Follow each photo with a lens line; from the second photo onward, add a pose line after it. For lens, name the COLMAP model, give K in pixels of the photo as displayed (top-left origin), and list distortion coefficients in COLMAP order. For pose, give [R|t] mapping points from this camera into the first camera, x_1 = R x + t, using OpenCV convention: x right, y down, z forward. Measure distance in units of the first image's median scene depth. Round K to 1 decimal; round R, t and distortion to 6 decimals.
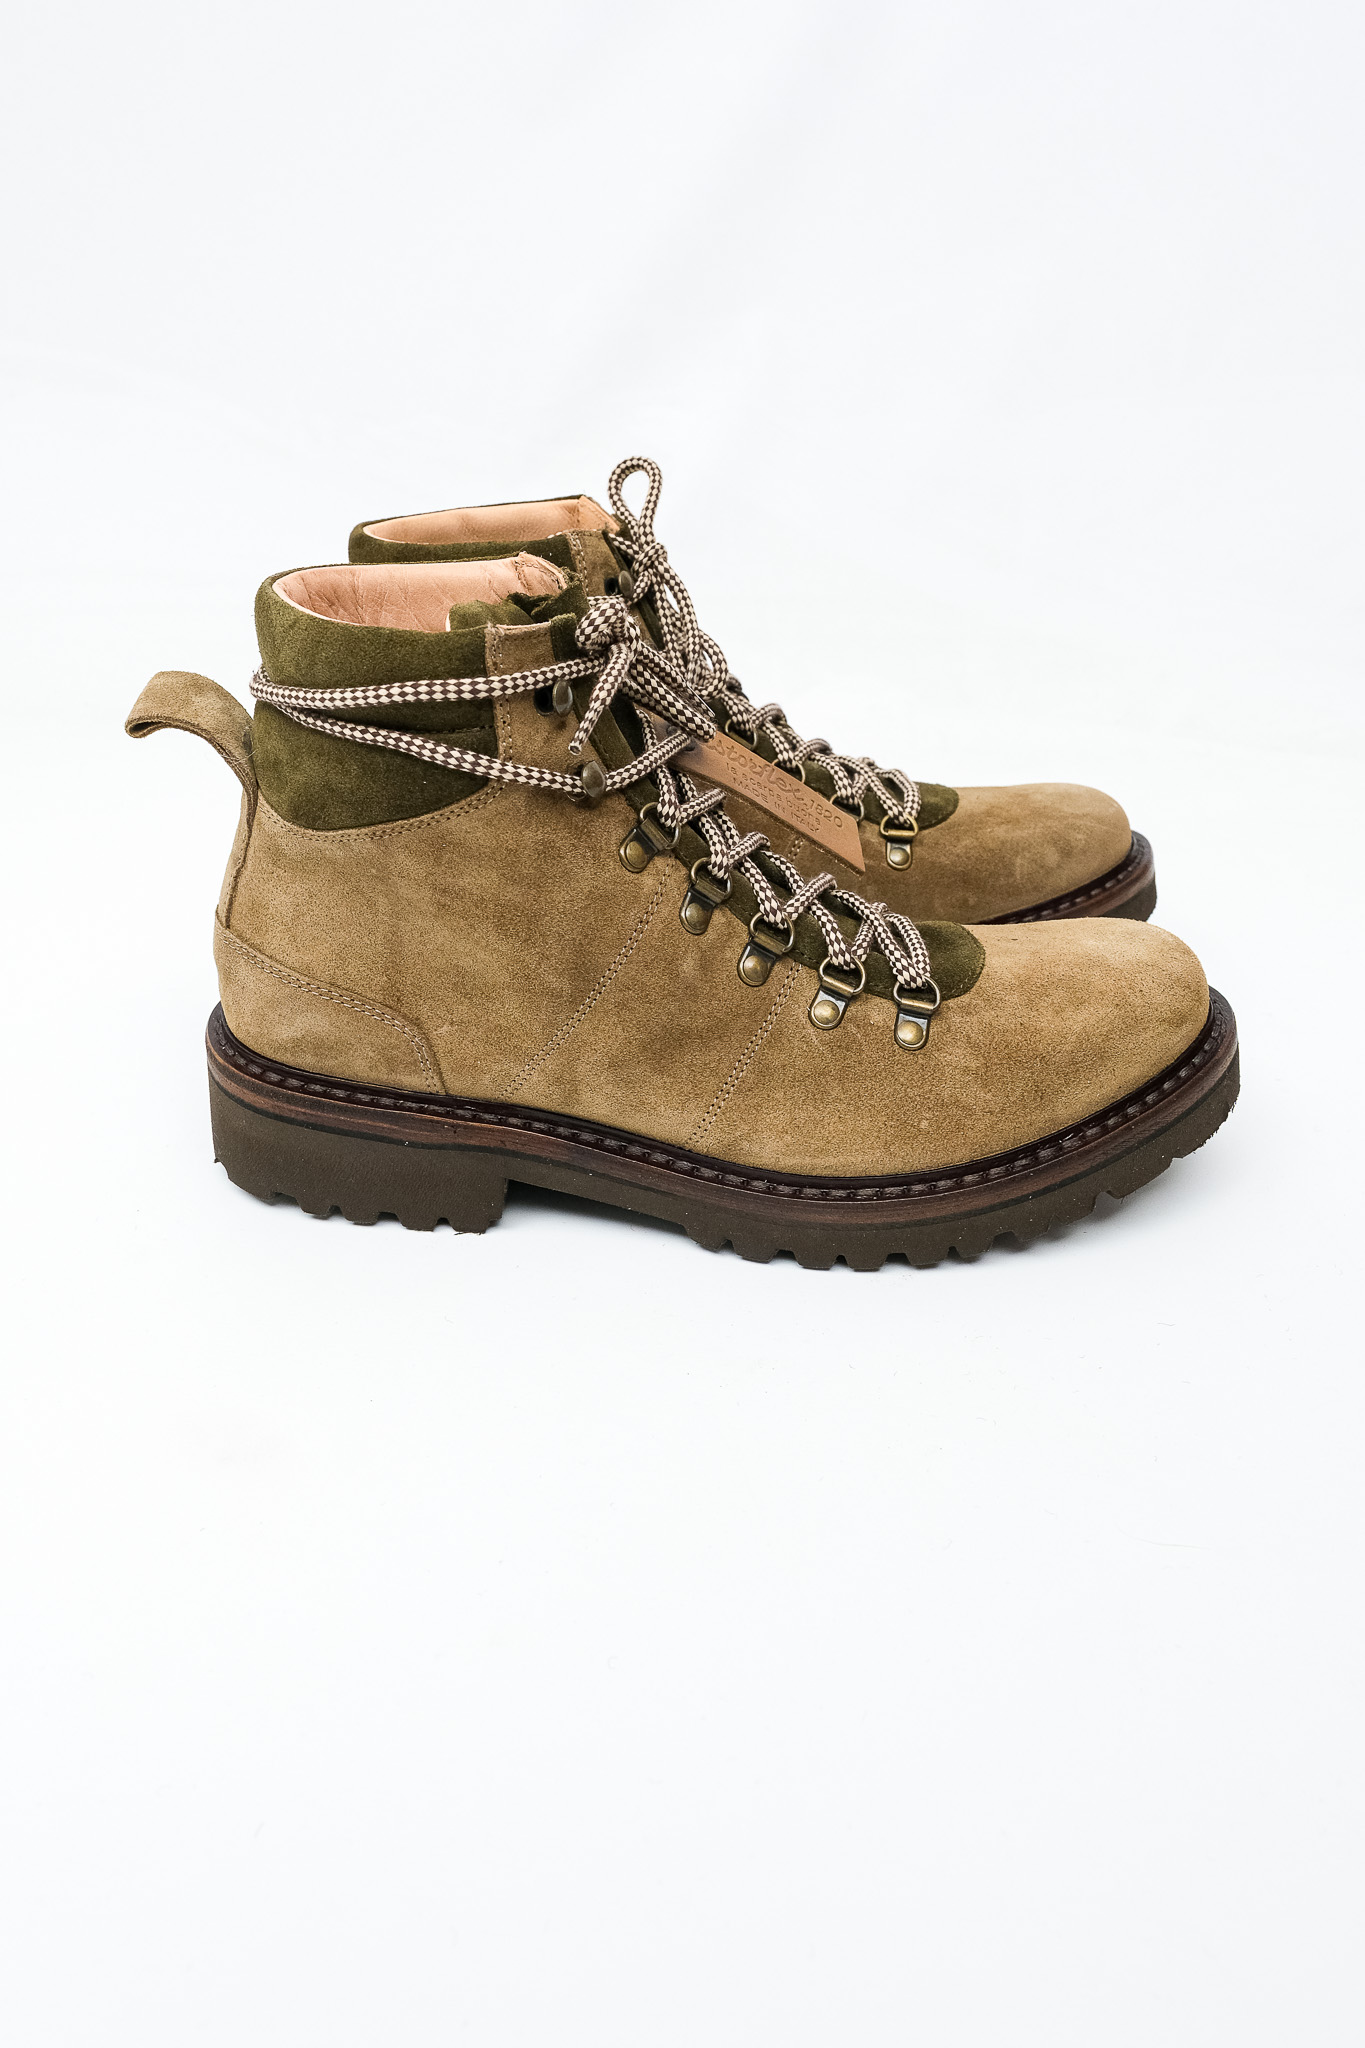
lens RADIAL K [[1323.3, 0, 682.5], [0, 1323.3, 1024.0], [0, 0, 1]] dist [-0.106290, 0.002489]
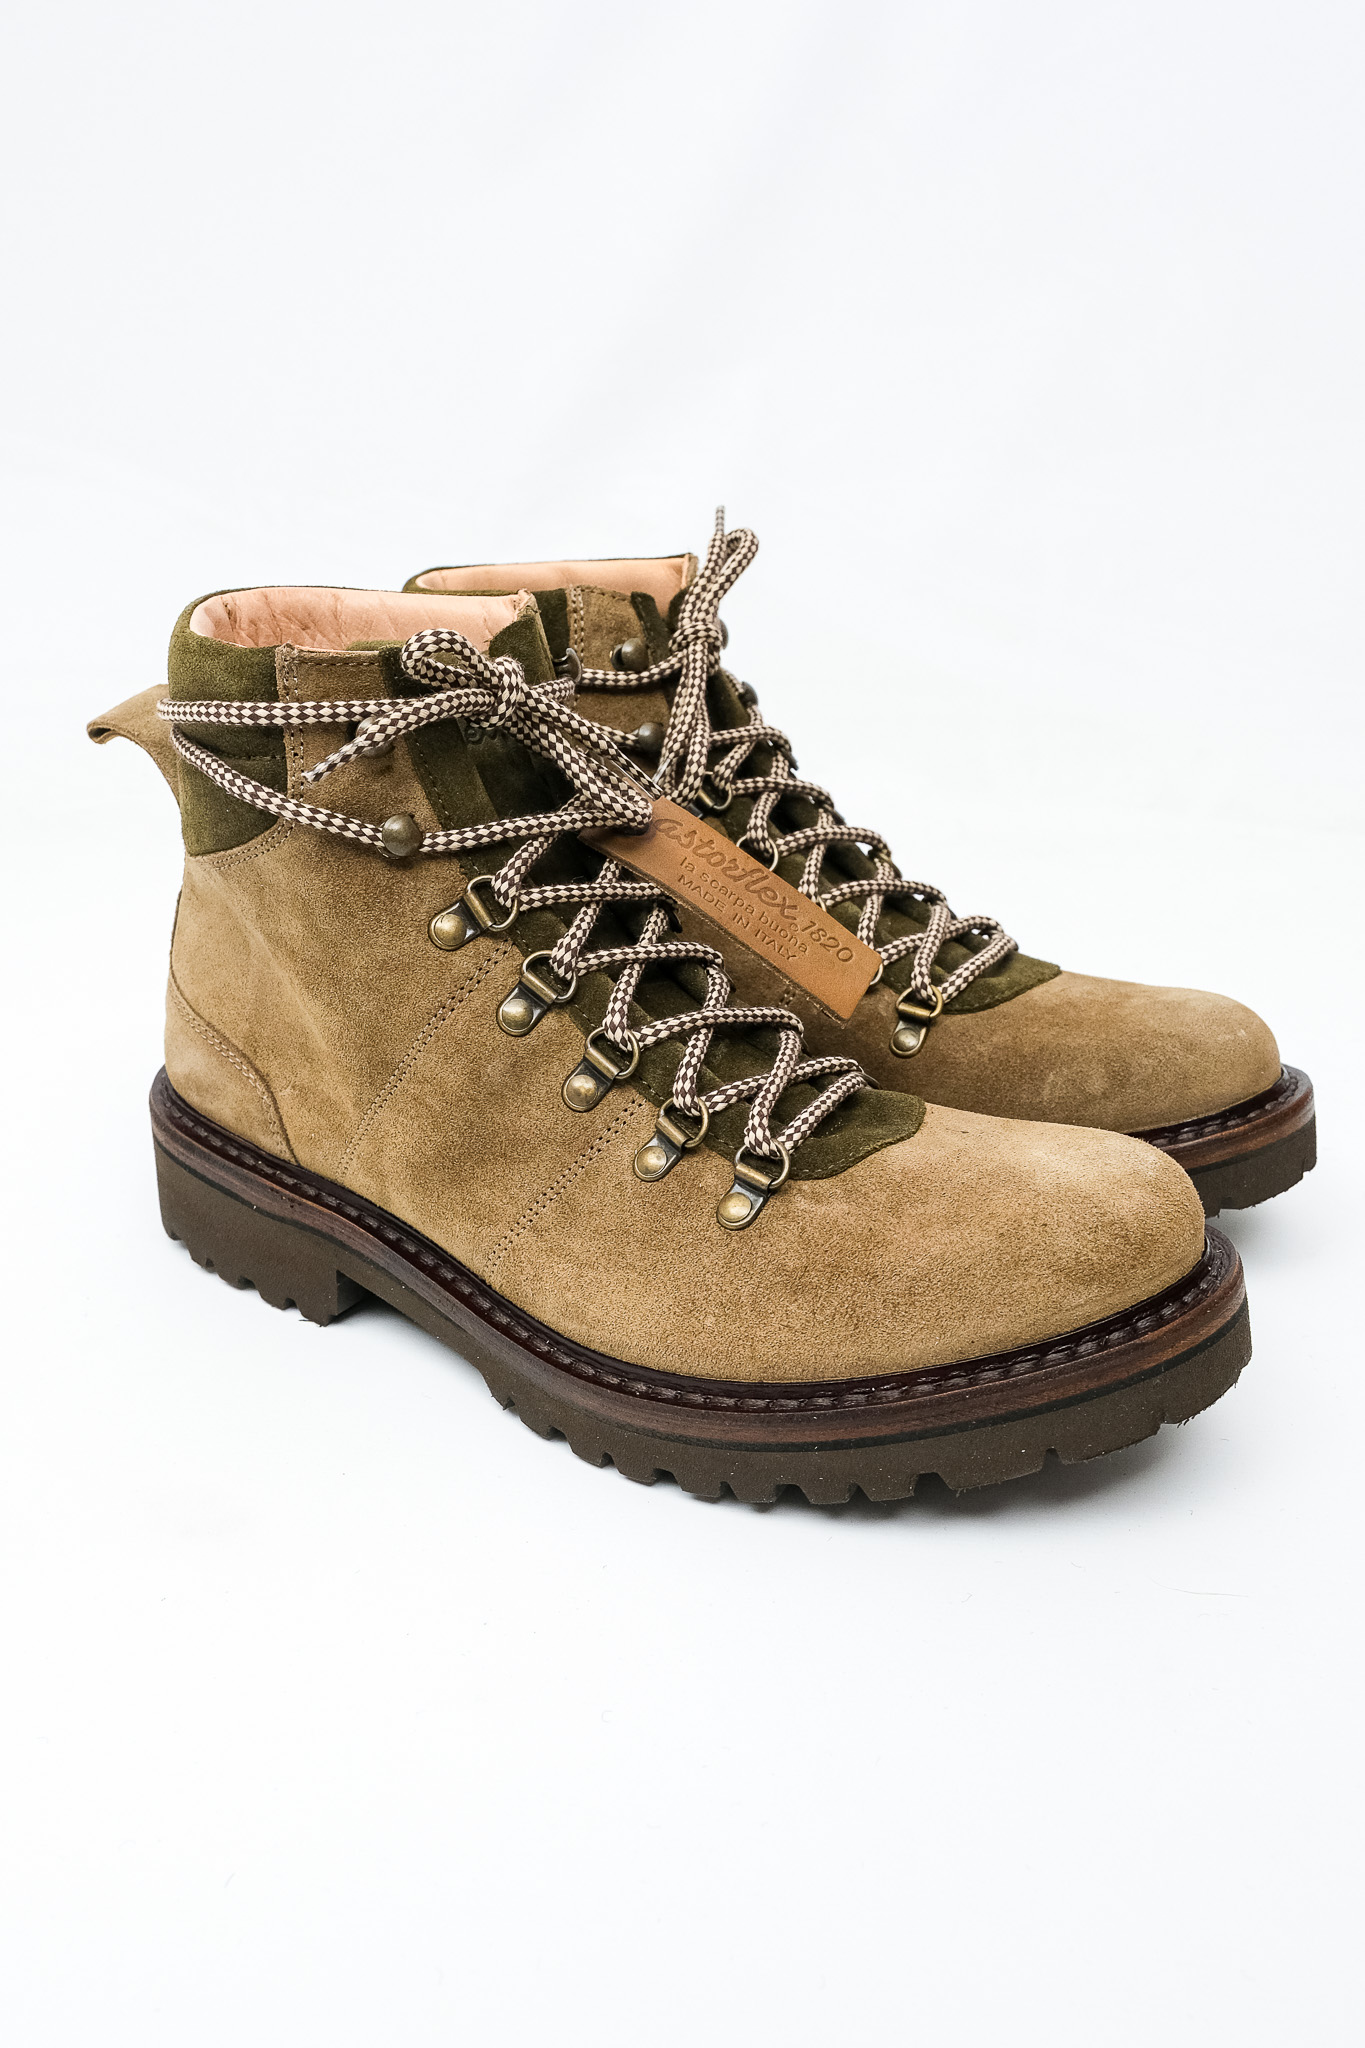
lens RADIAL K [[1371.9, 0, 678.1], [0, 1371.9, 1158.1], [0, 0, 1]] dist [-0.139928, -0.001604]
pose [[0.914826, 0.214853, -0.341954, 0.416805], [-0.224322, 0.974440, 0.012123, -0.024591], [0.335818, 0.065617, 0.939639, 0.204267]]
